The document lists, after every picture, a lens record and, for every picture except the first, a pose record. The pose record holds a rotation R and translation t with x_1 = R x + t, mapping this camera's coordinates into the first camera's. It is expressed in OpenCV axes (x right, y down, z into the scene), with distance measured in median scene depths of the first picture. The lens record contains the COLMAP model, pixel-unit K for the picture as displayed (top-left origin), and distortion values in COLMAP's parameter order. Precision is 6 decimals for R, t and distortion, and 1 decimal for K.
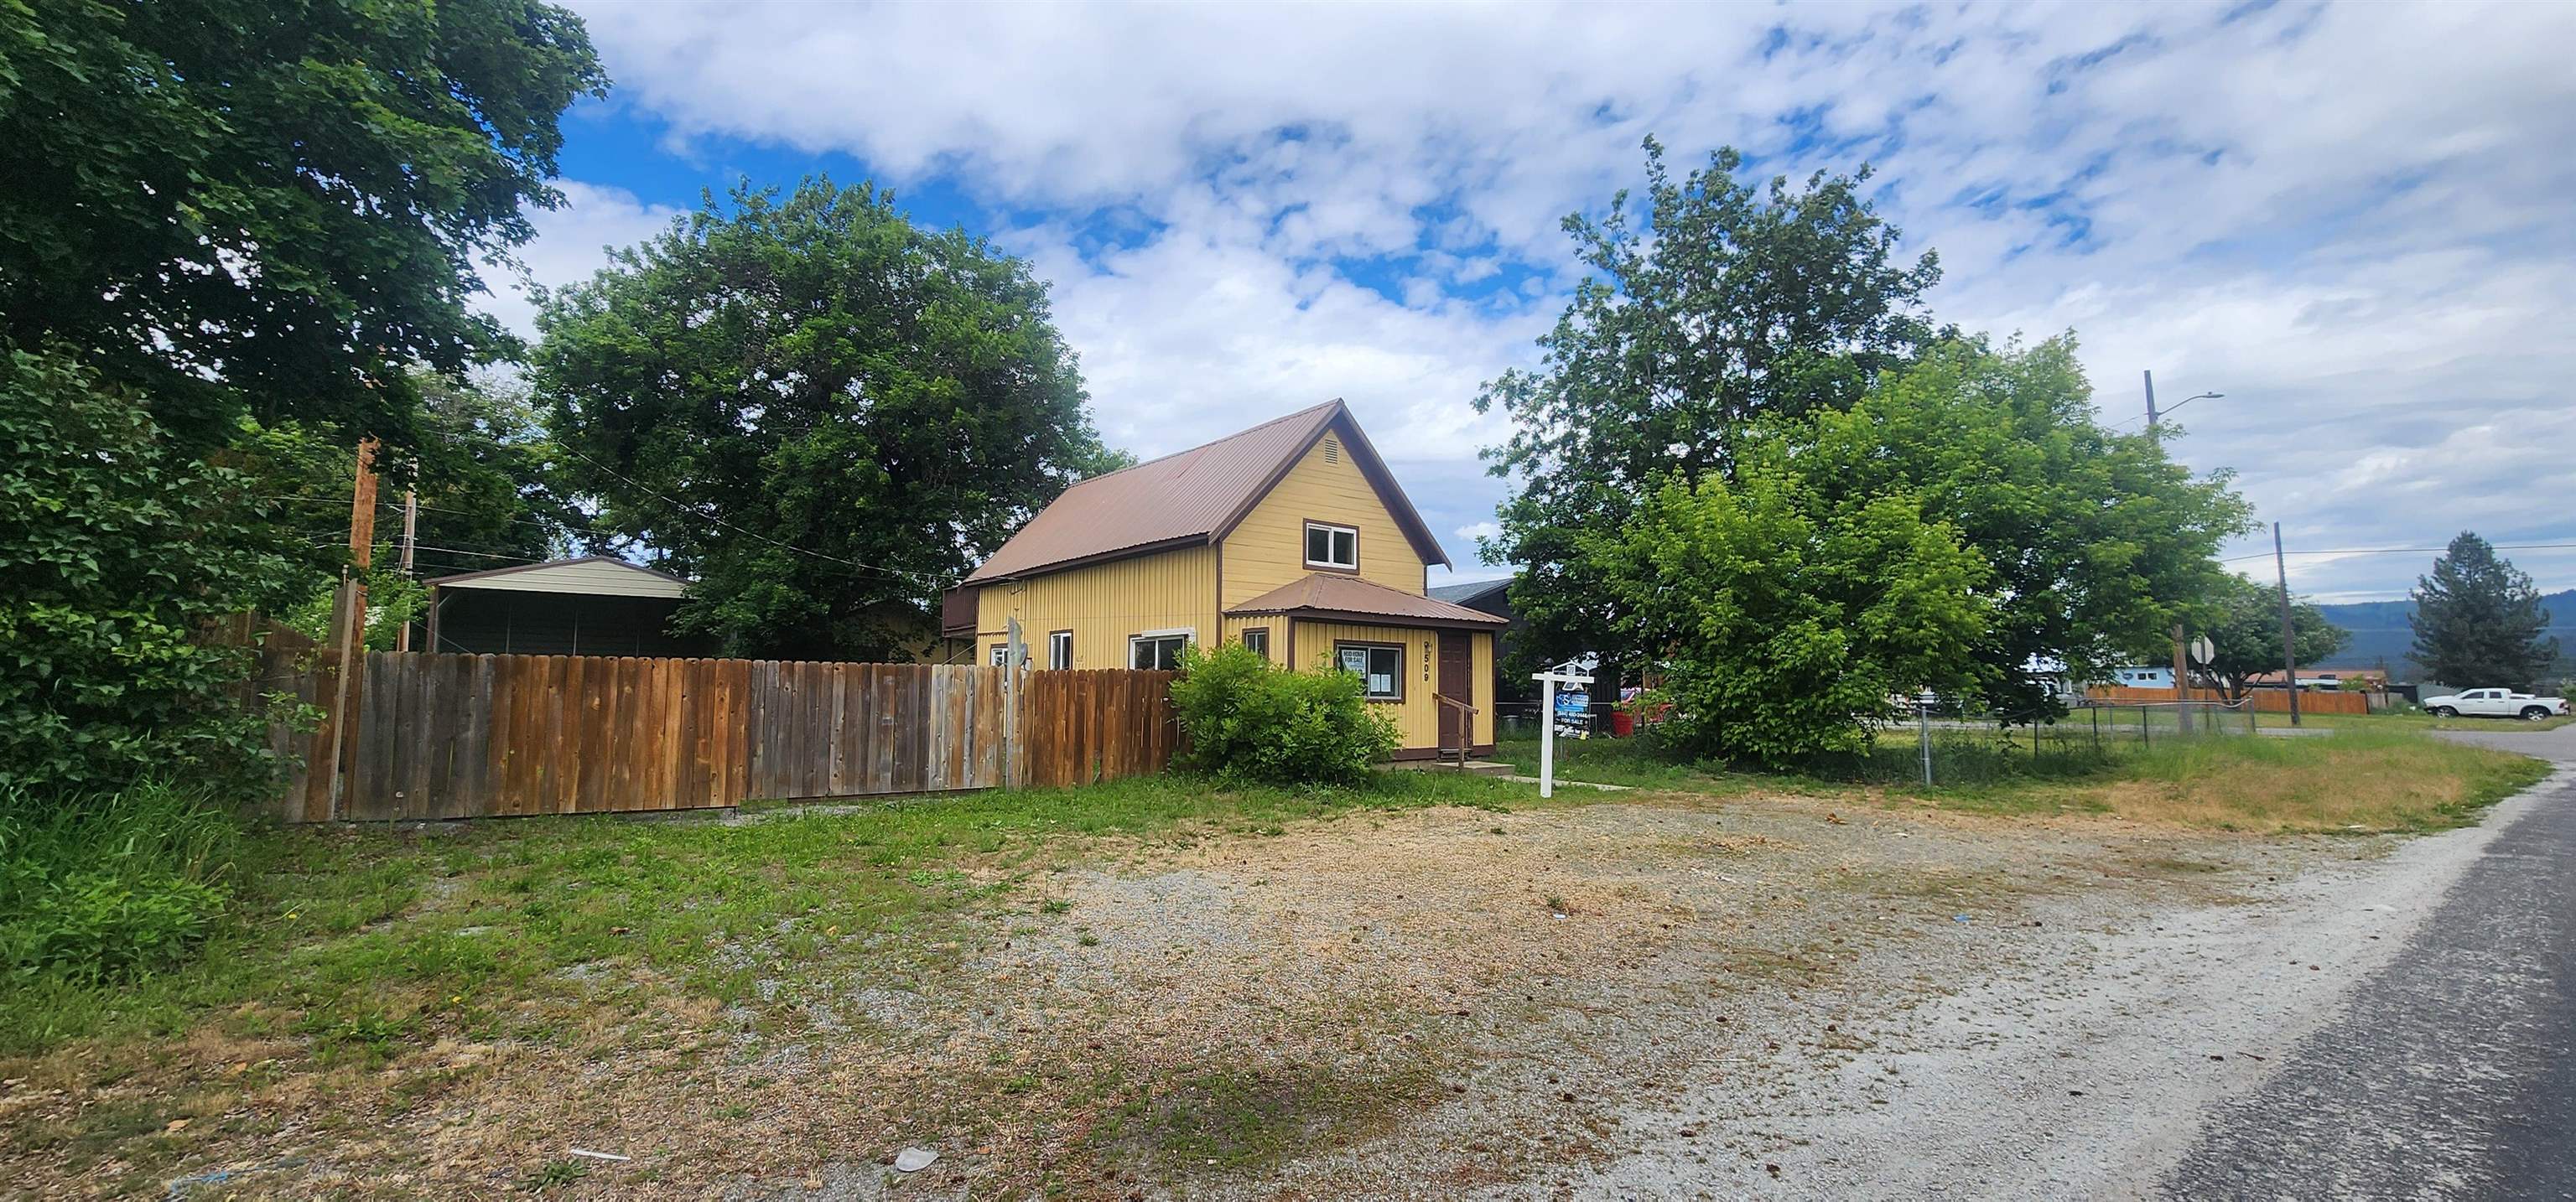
lens RADIAL K [[1032.9, 0, 1293.0], [0, 1032.9, 563.4], [0, 0, 1]] dist [0.000859, 0.000062]
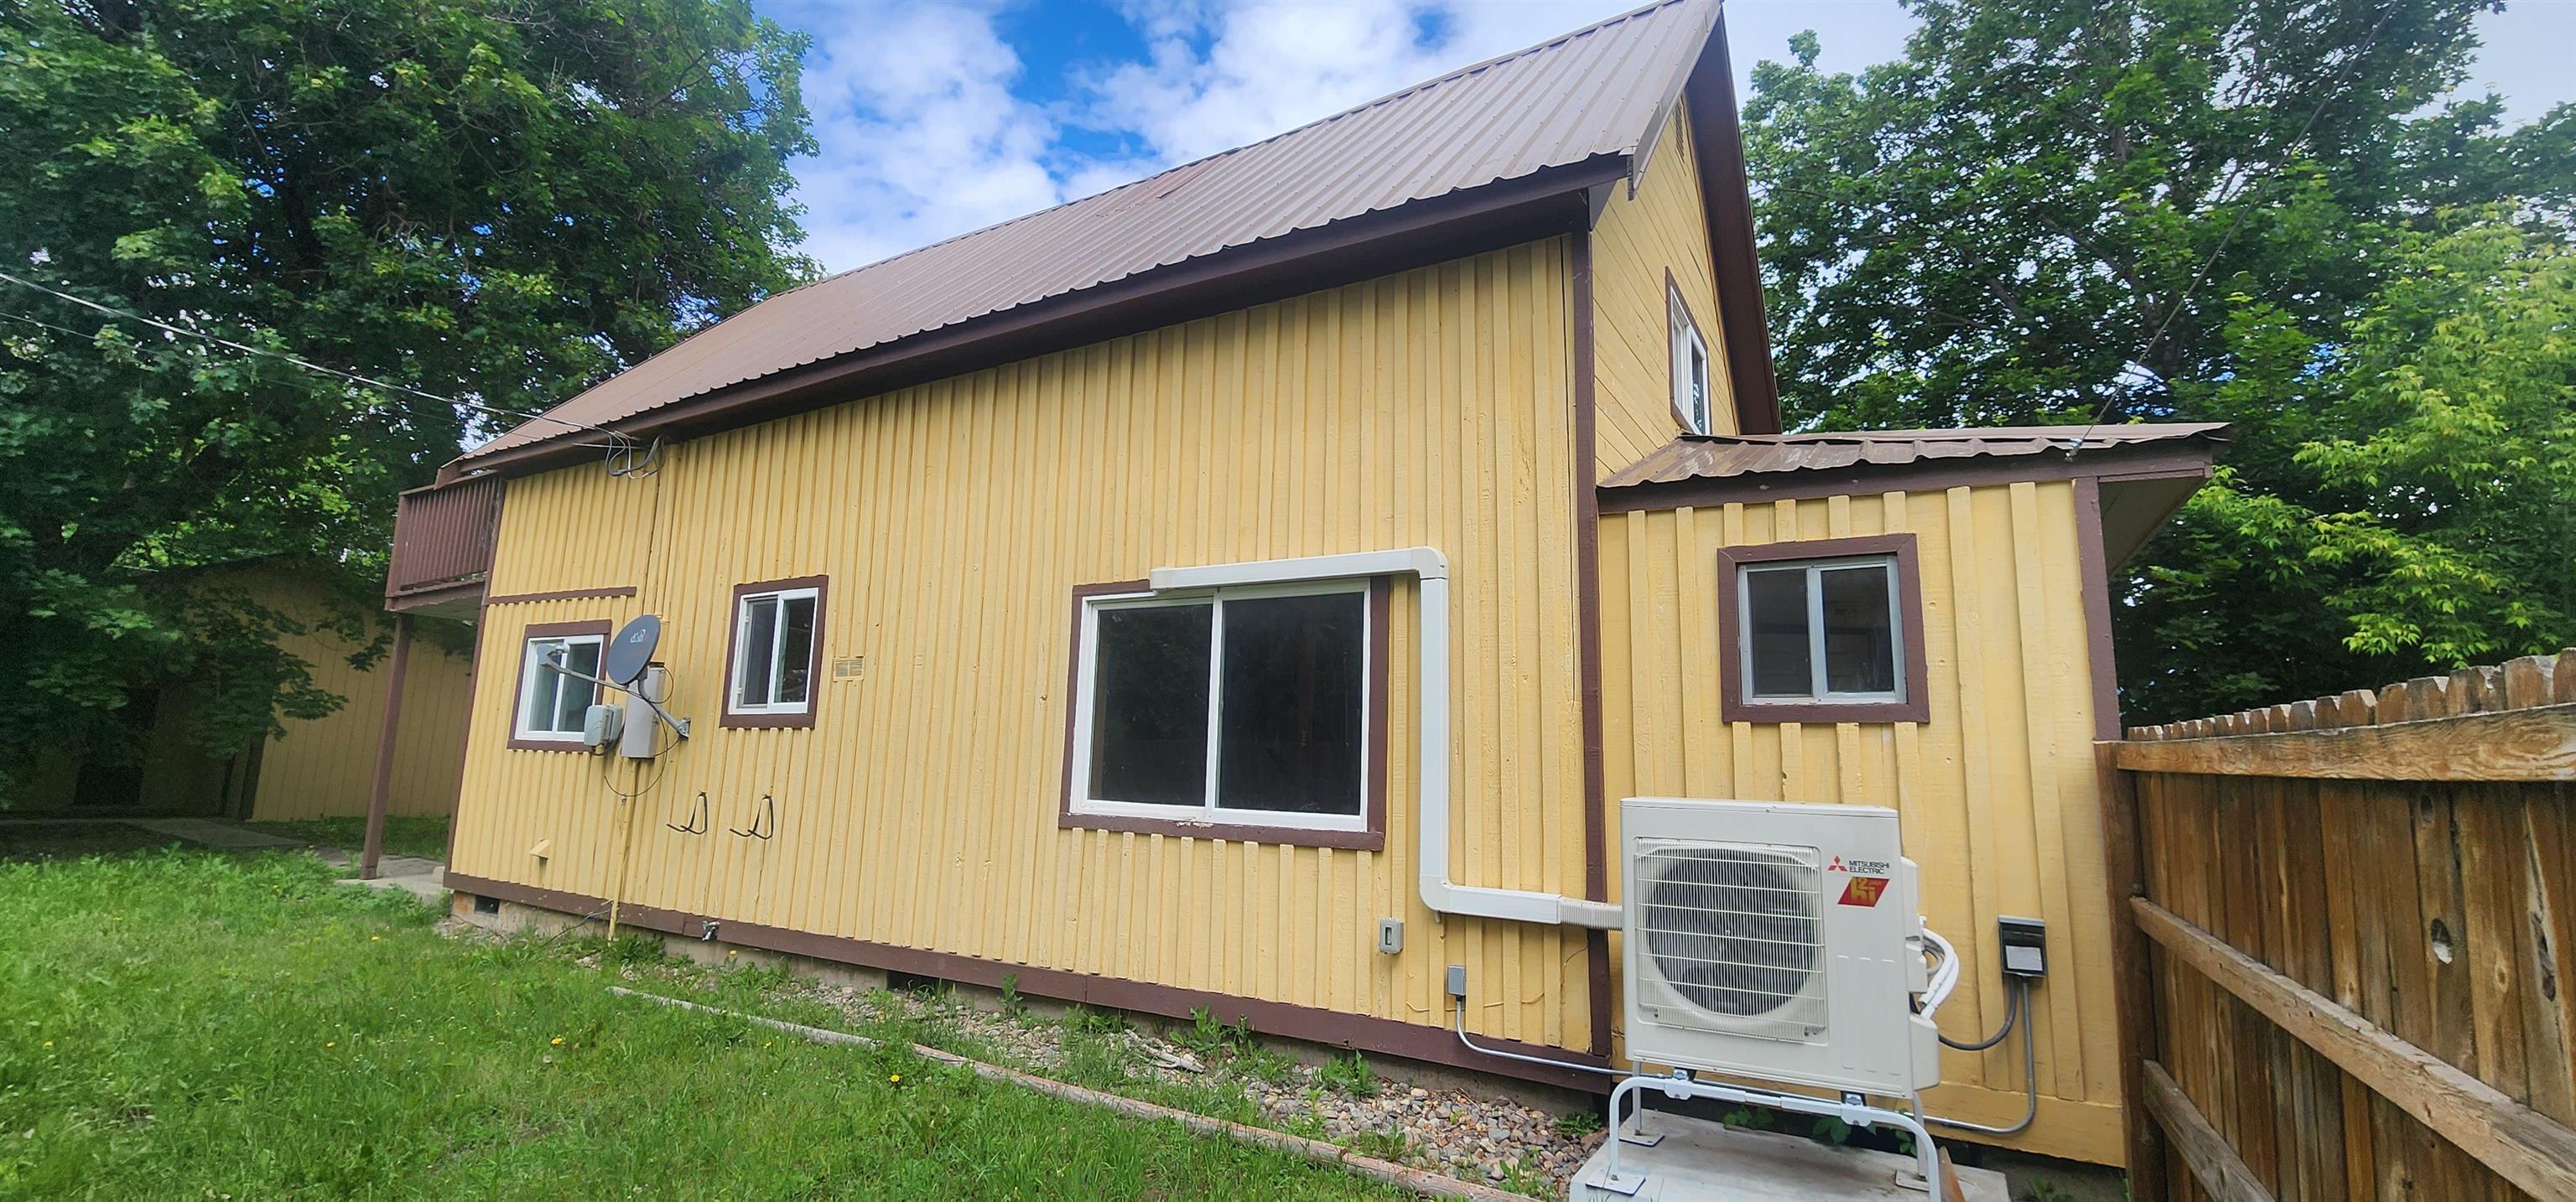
lens RADIAL K [[1060.9, 0, 1306.2], [0, 1060.9, 593.0], [0, 0, 1]] dist [0.001867, 0.000090]
pose [[0.939190, 0.083741, 0.333031, -0.144774], [-0.069410, 0.996086, -0.054722, 0.060664], [-0.336310, 0.028278, 0.941327, 0.503689]]
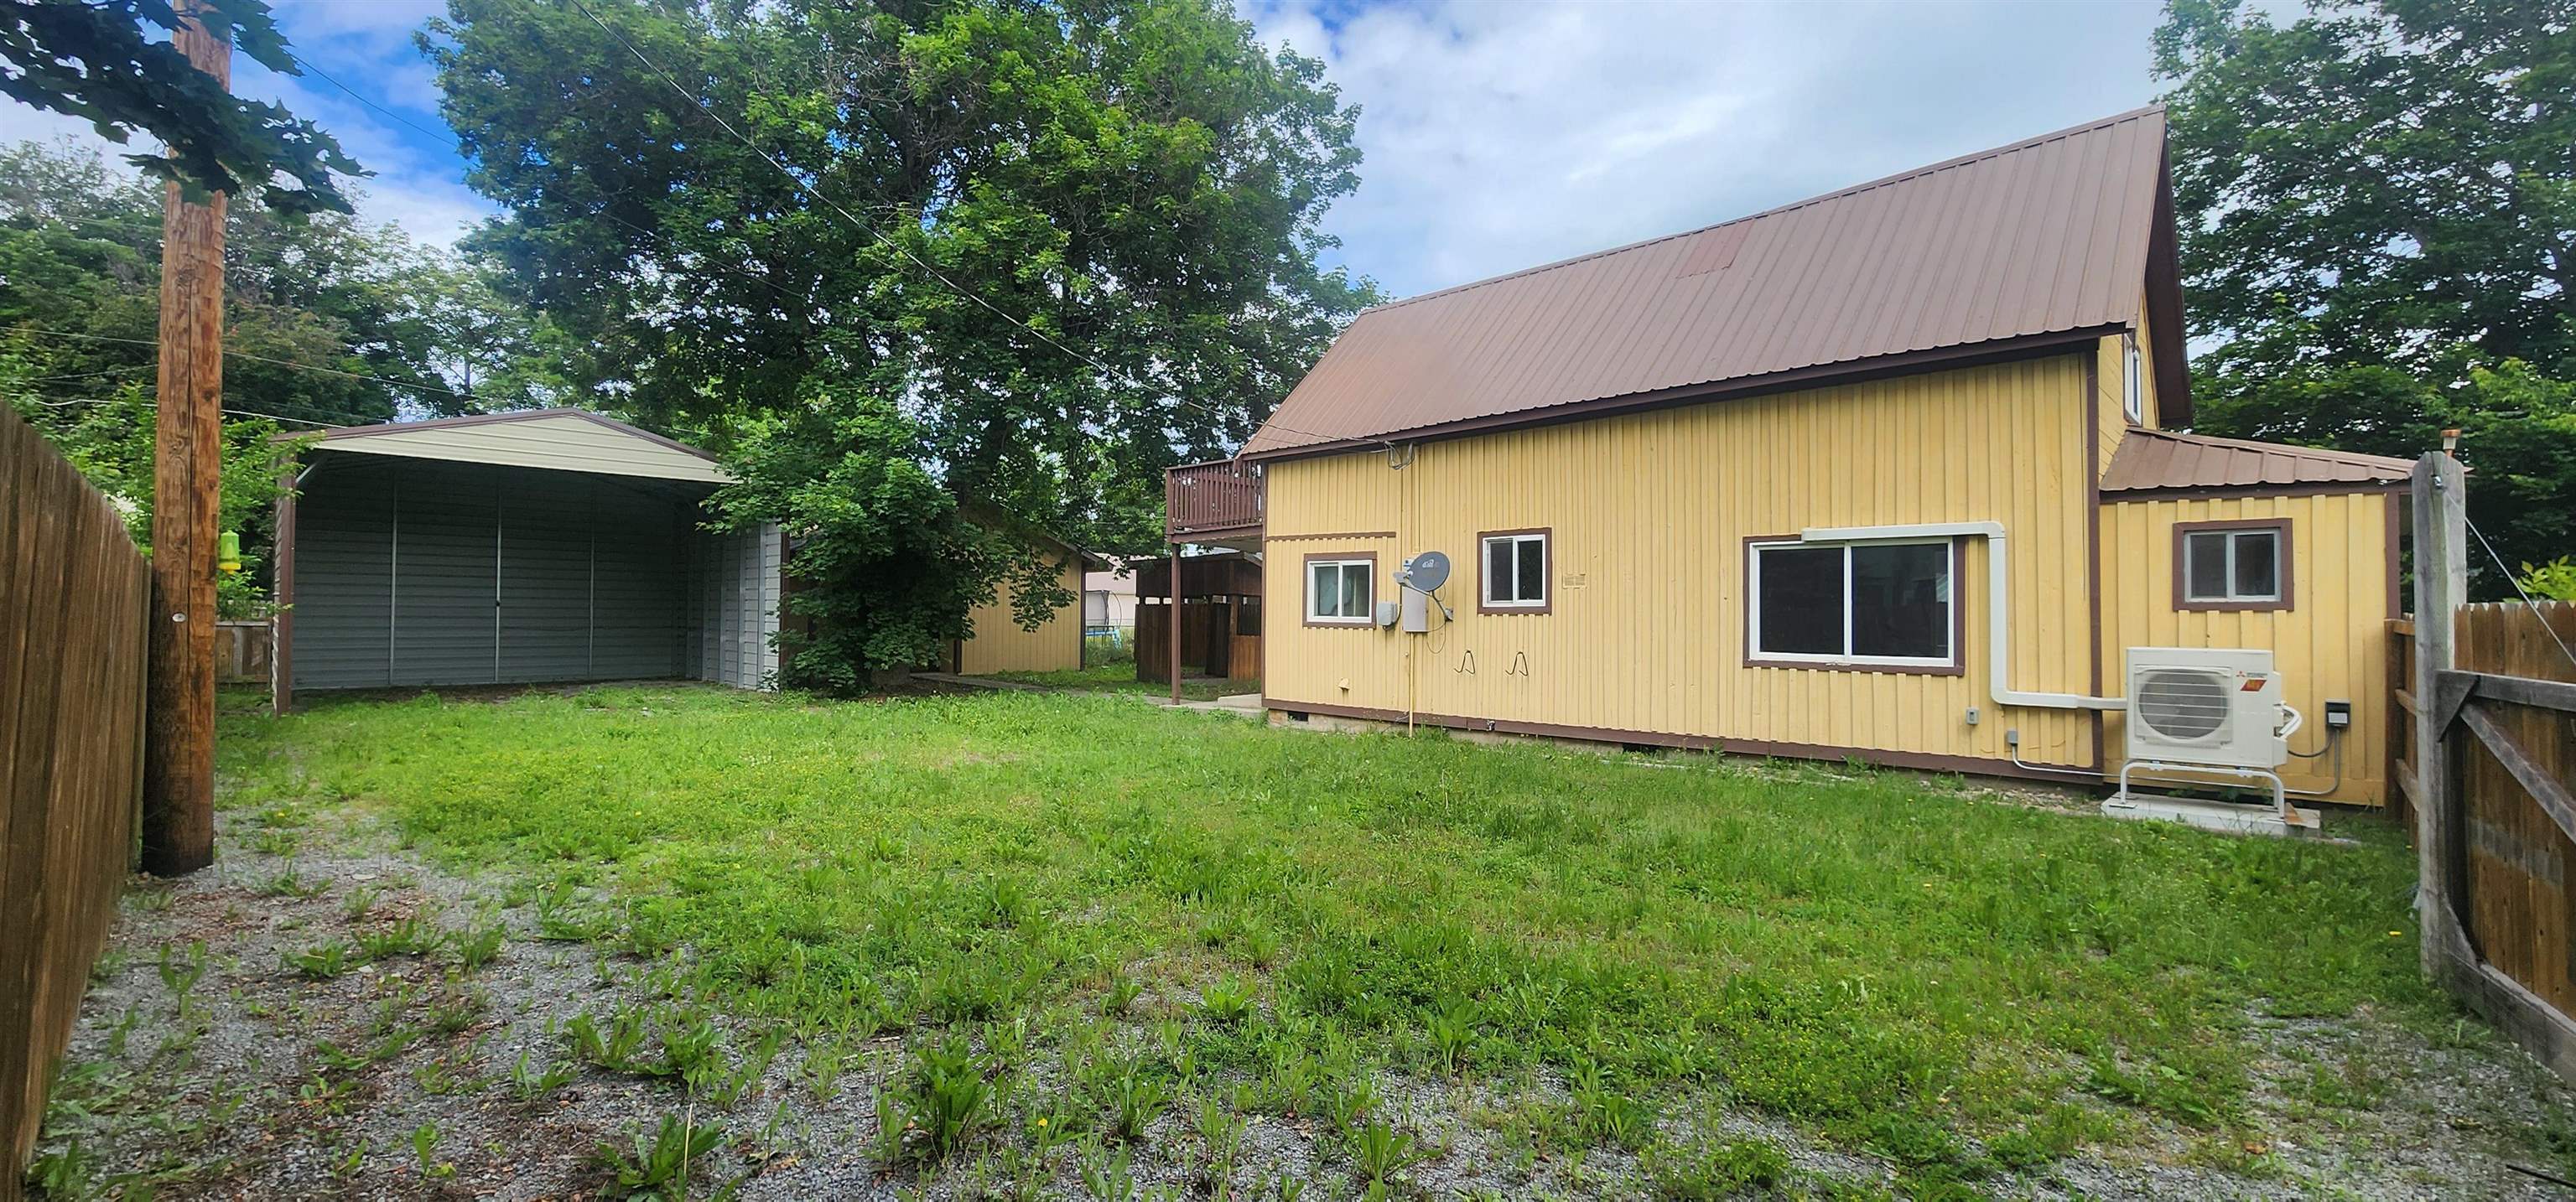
lens RADIAL K [[1060.9, 0, 1306.2], [0, 1060.9, 593.0], [0, 0, 1]] dist [0.001867, 0.000090]
pose [[0.993851, 0.018176, 0.109225, -0.328868], [-0.027797, 0.995802, 0.087212, 0.040794], [-0.107181, -0.089711, 0.990184, 0.341992]]
